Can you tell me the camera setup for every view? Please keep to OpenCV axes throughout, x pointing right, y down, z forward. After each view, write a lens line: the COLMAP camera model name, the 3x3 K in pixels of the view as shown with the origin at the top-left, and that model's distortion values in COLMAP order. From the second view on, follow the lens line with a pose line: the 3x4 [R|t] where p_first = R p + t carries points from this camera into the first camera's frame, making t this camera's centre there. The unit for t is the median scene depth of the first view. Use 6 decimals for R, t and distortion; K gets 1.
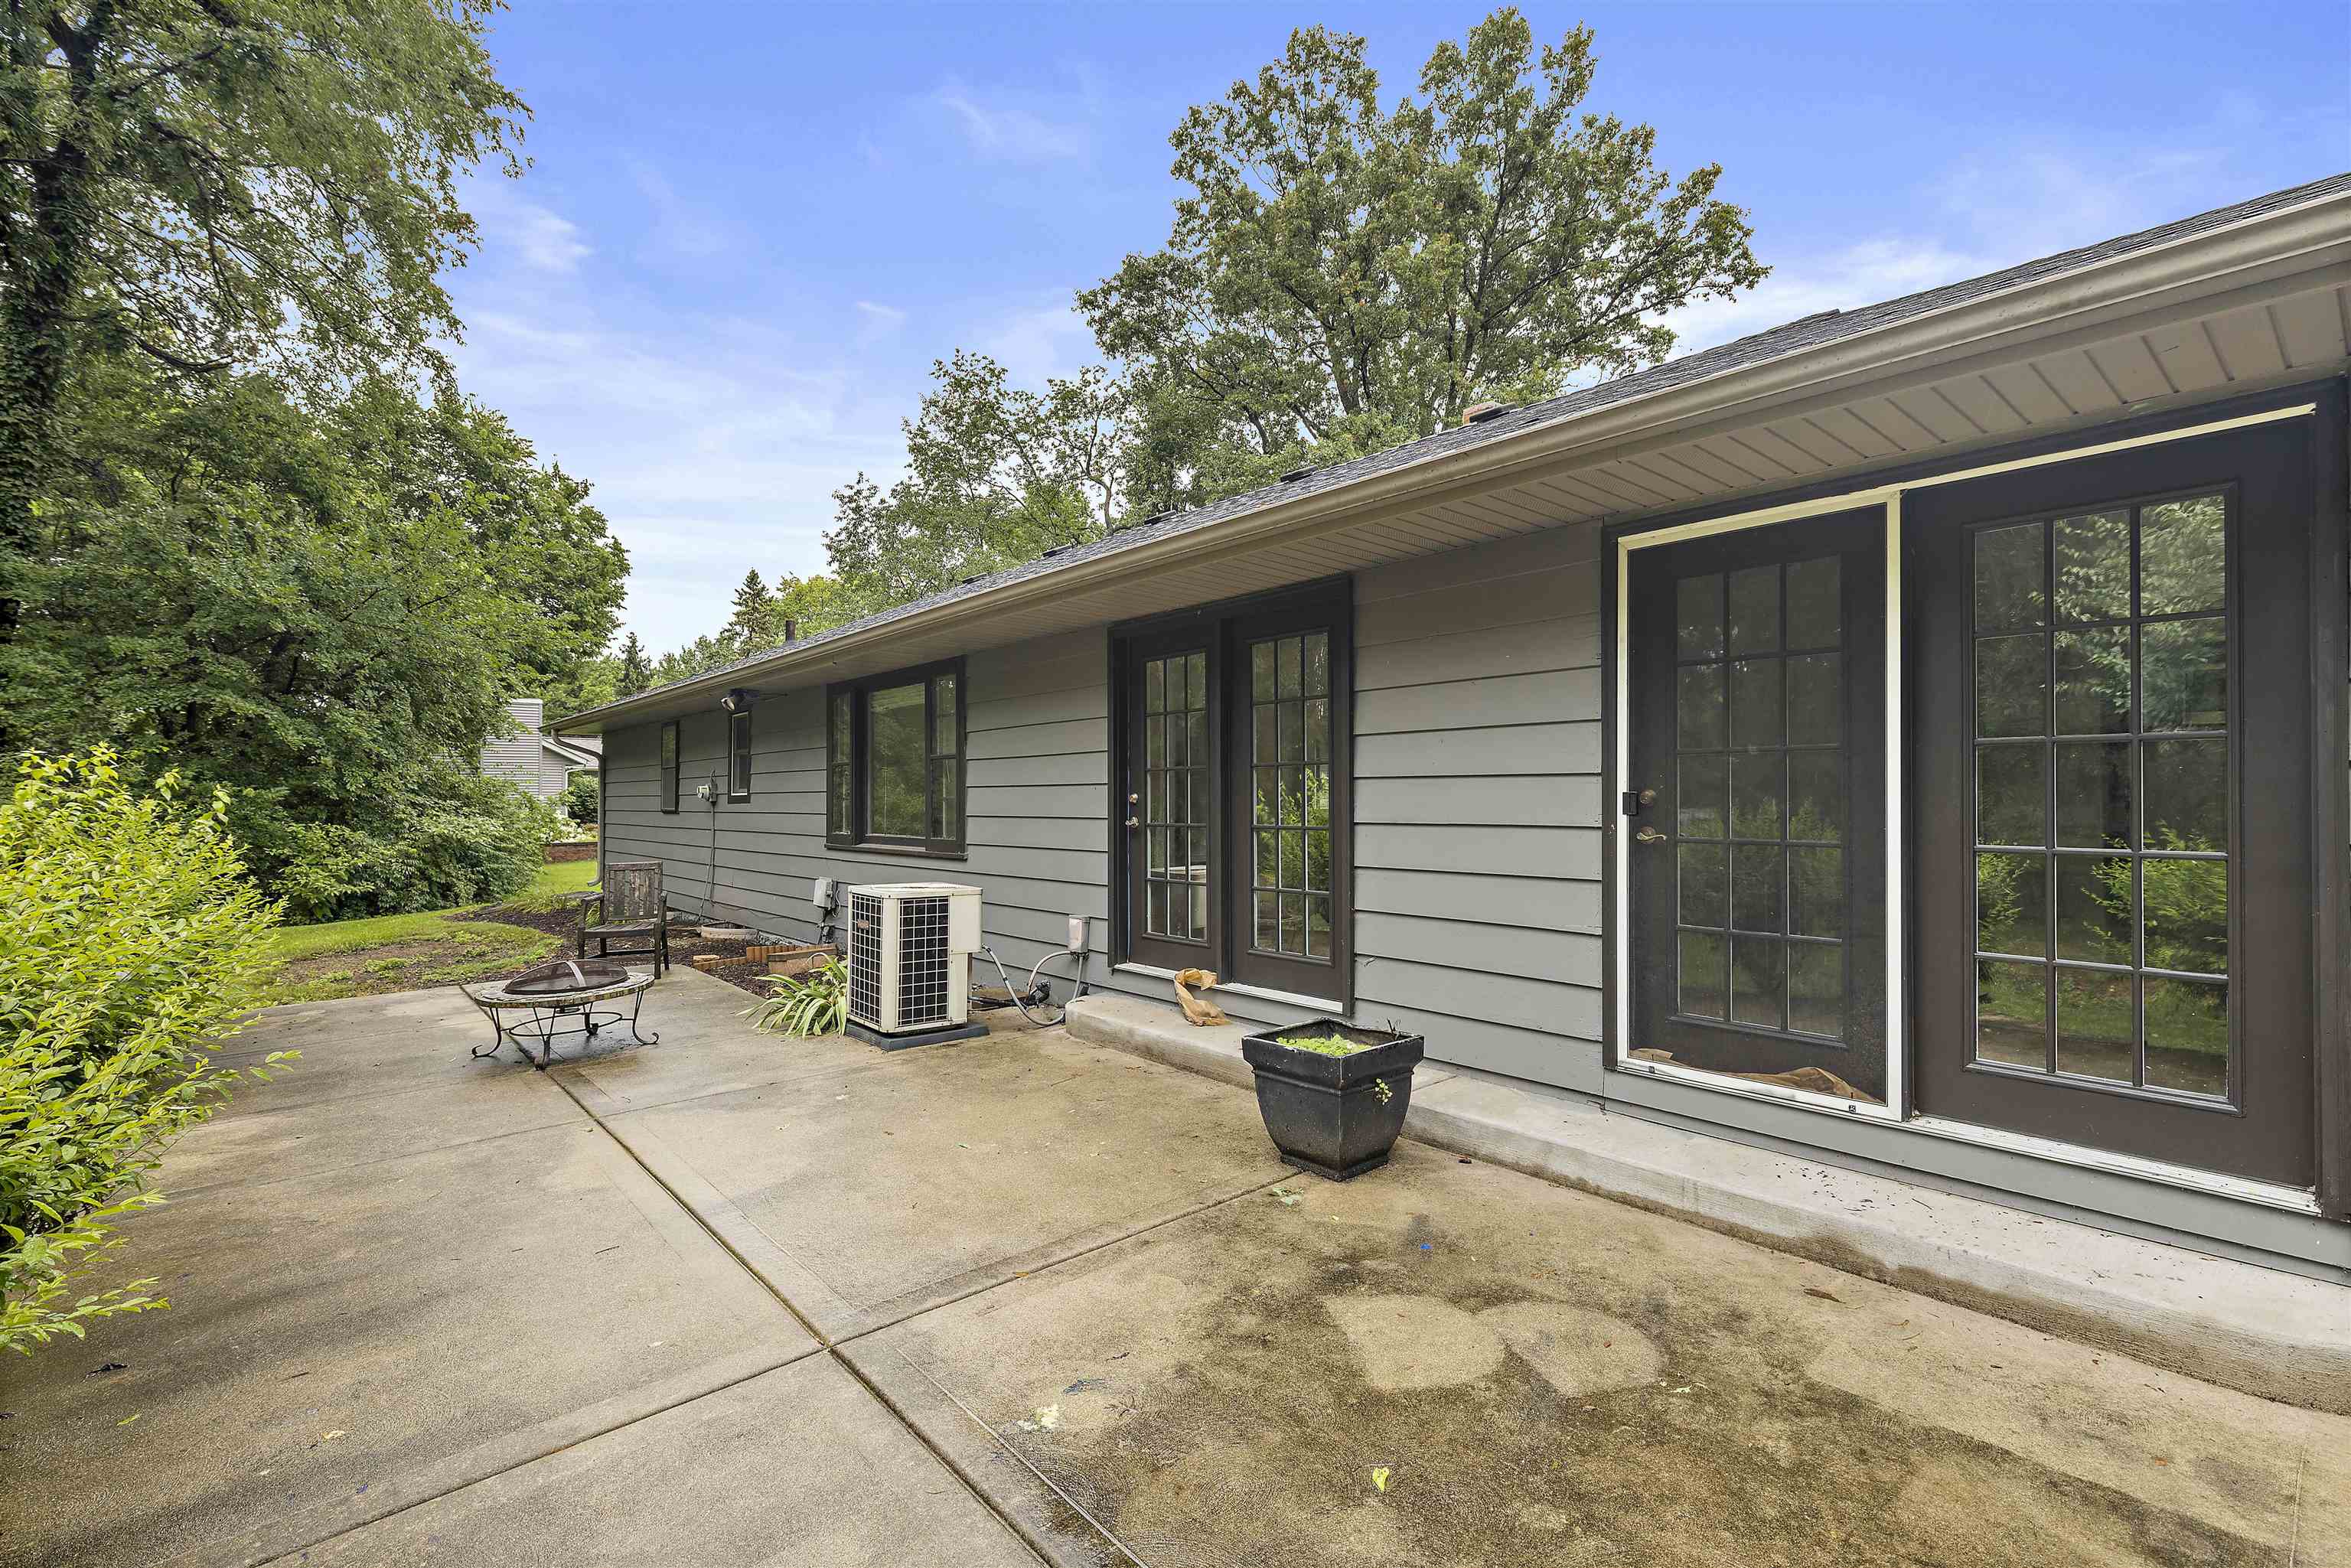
lens RADIAL K [[1057.9, 0, 1174.5], [0, 1057.9, 793.9], [0, 0, 1]] dist [-0.001362, -0.000031]
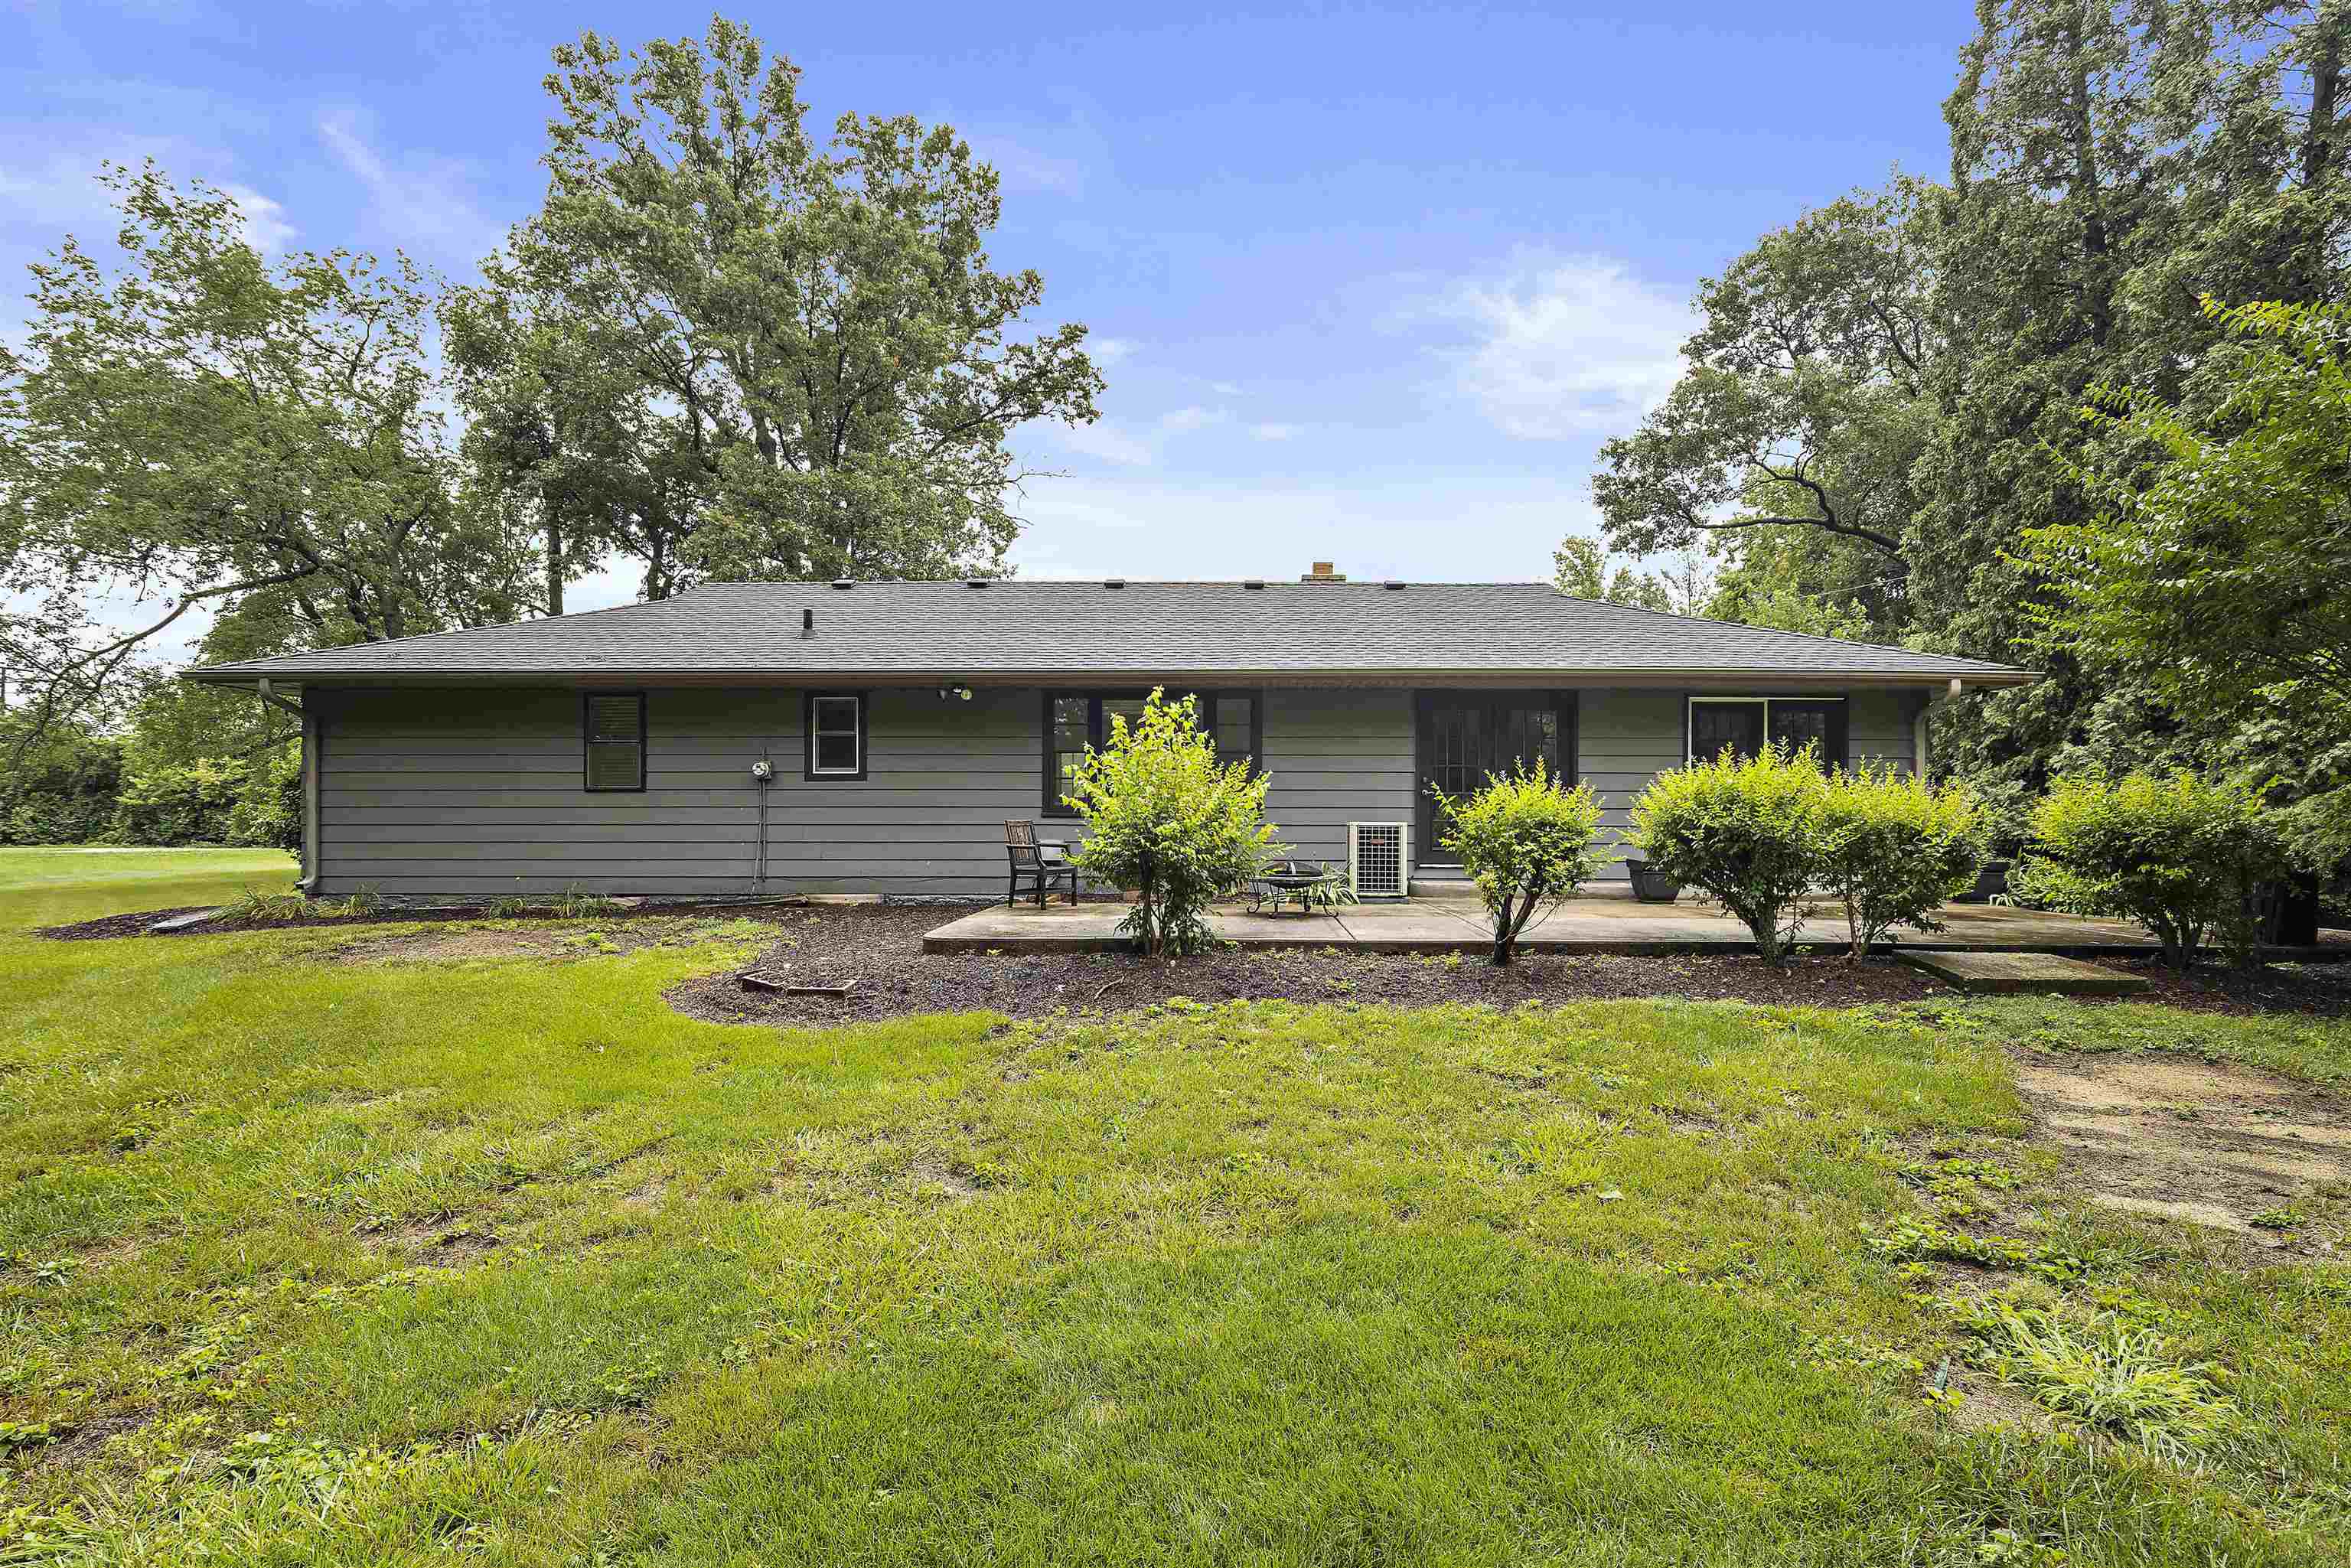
lens RADIAL K [[1109.0, 0, 1210.1], [0, 1109.0, 831.6], [0, 0, 1]] dist [0.003801, 0.000701]
pose [[0.661131, 0.007710, 0.750231, -0.545884], [-0.009871, 0.999950, -0.001578, 0.031692], [-0.750206, -0.006362, 0.661174, -0.018721]]
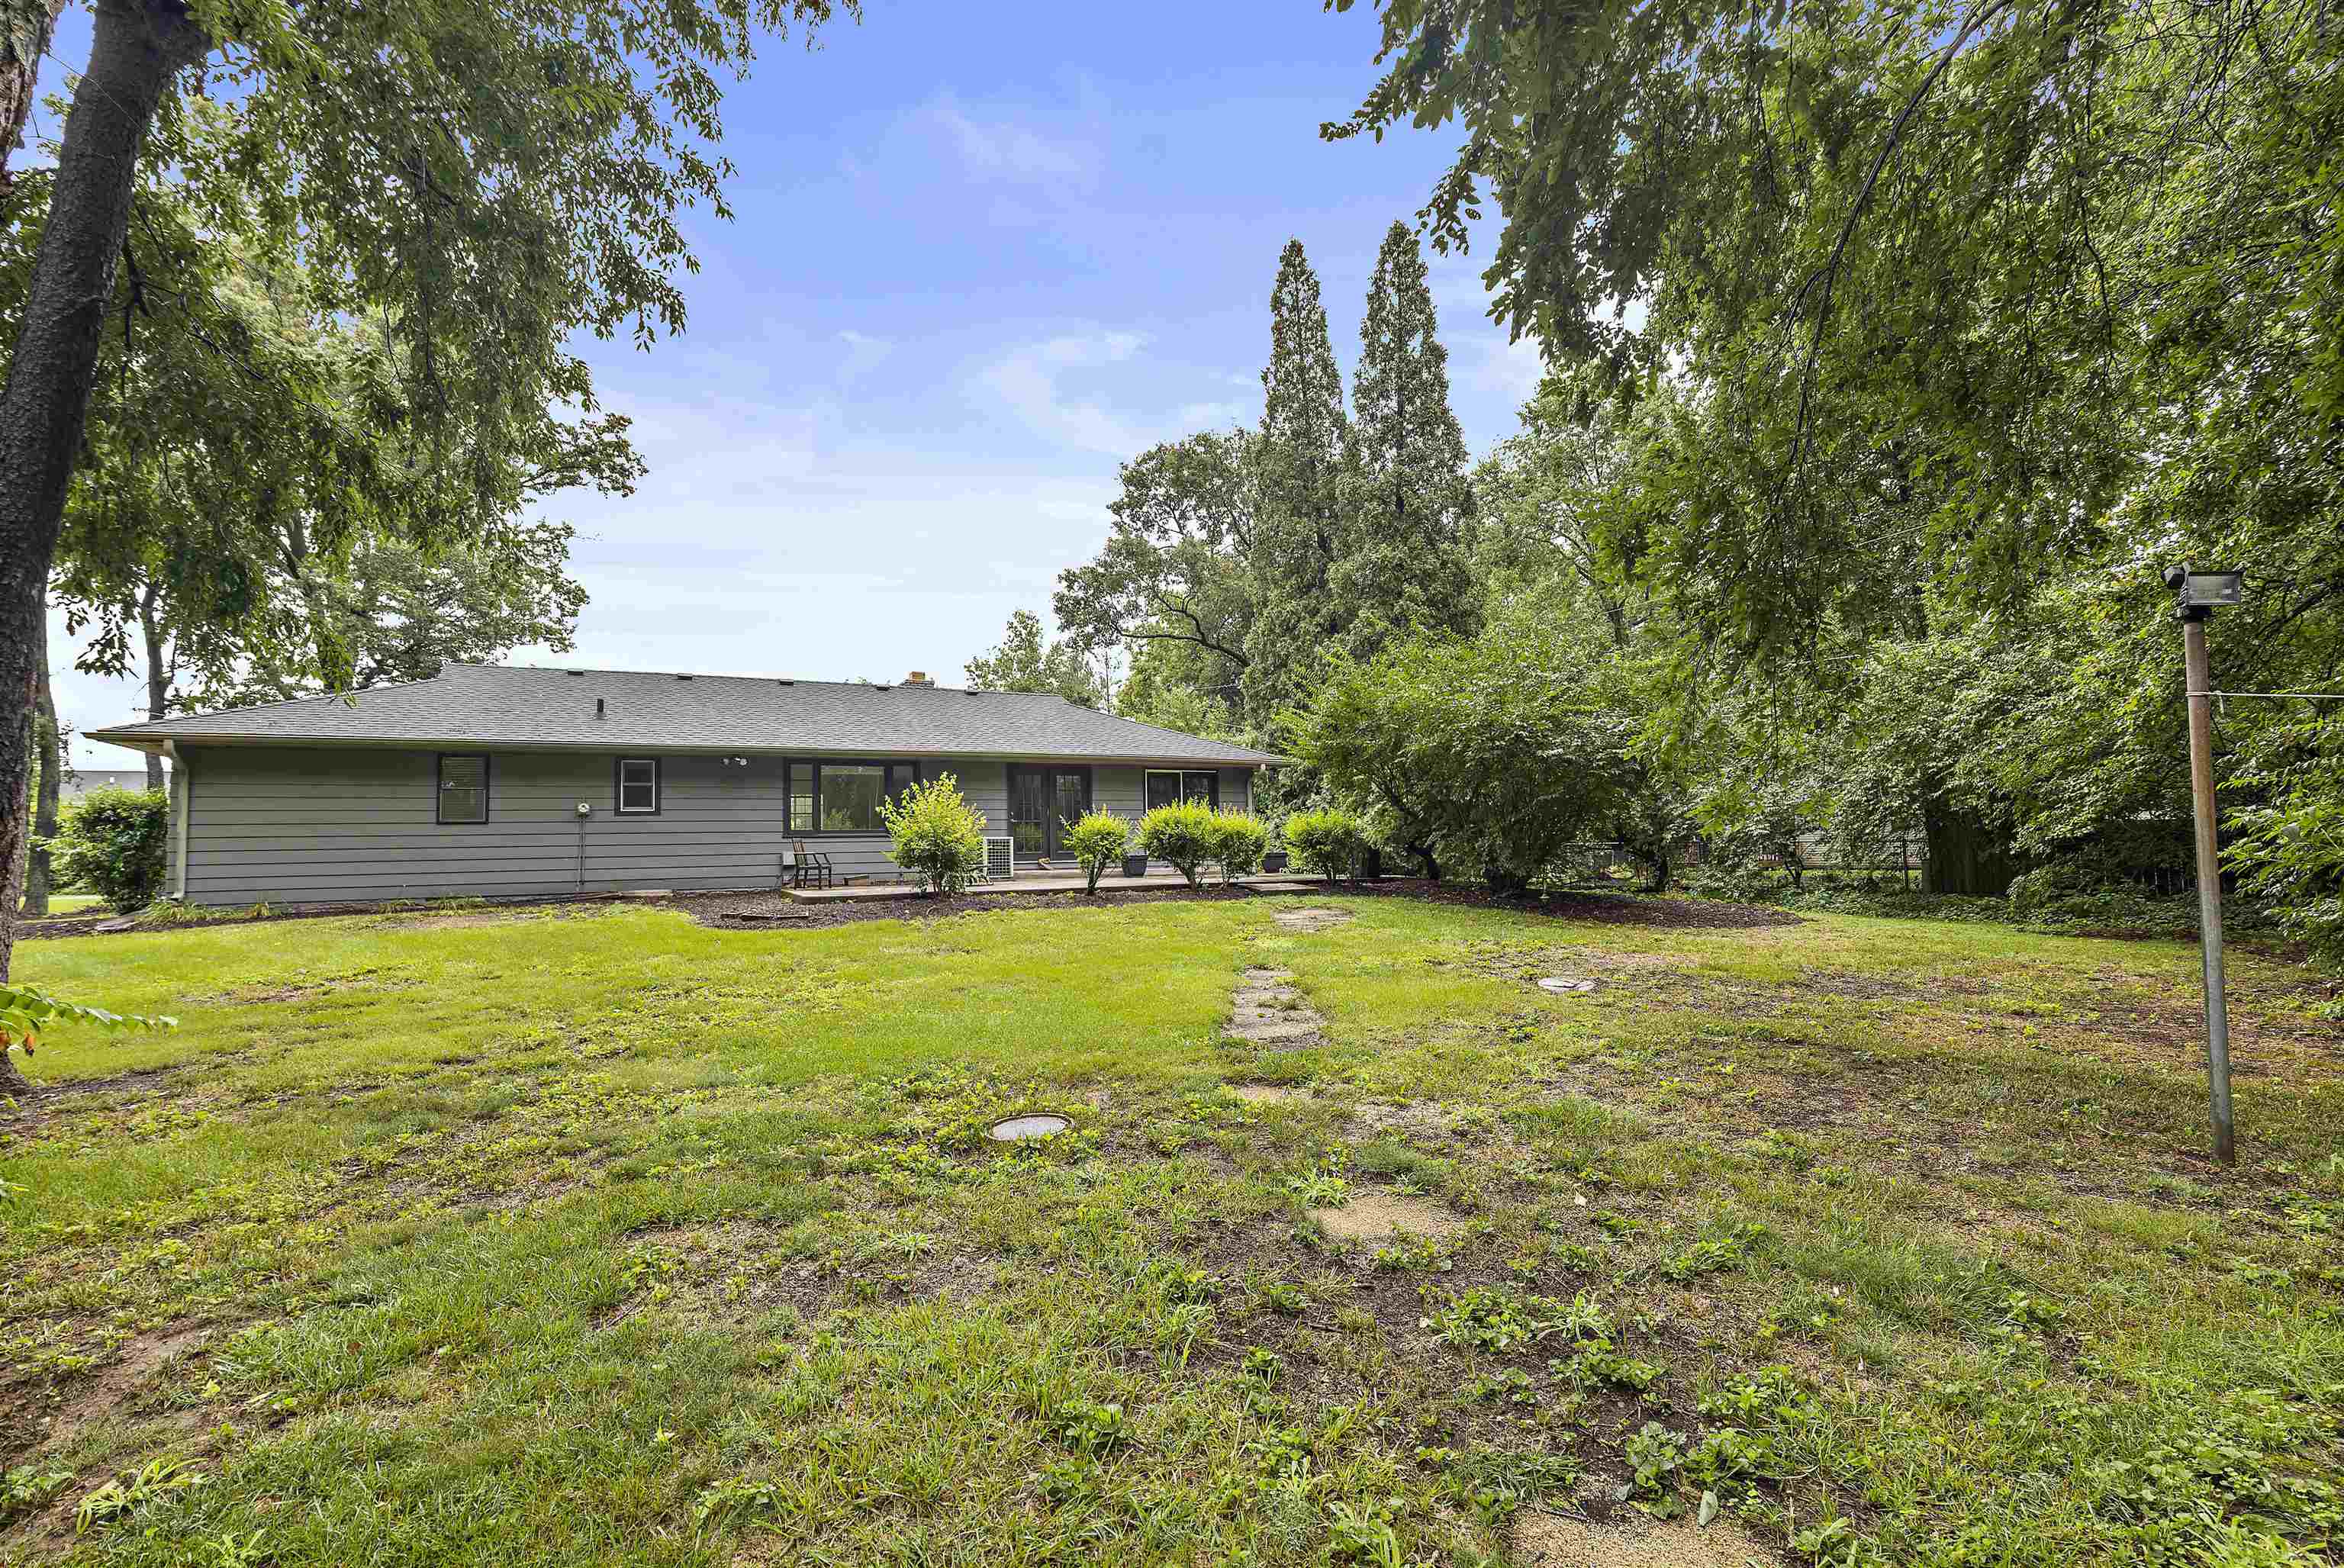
lens RADIAL K [[1054.8, 0, 1171.0], [0, 1054.8, 793.9], [0, 0, 1]] dist [-0.001362, -0.000031]
pose [[0.243212, 0.056607, 0.968320, -0.961855], [0.016240, 0.997918, -0.062416, 0.048362], [-0.969837, 0.030905, 0.241786, -0.101433]]
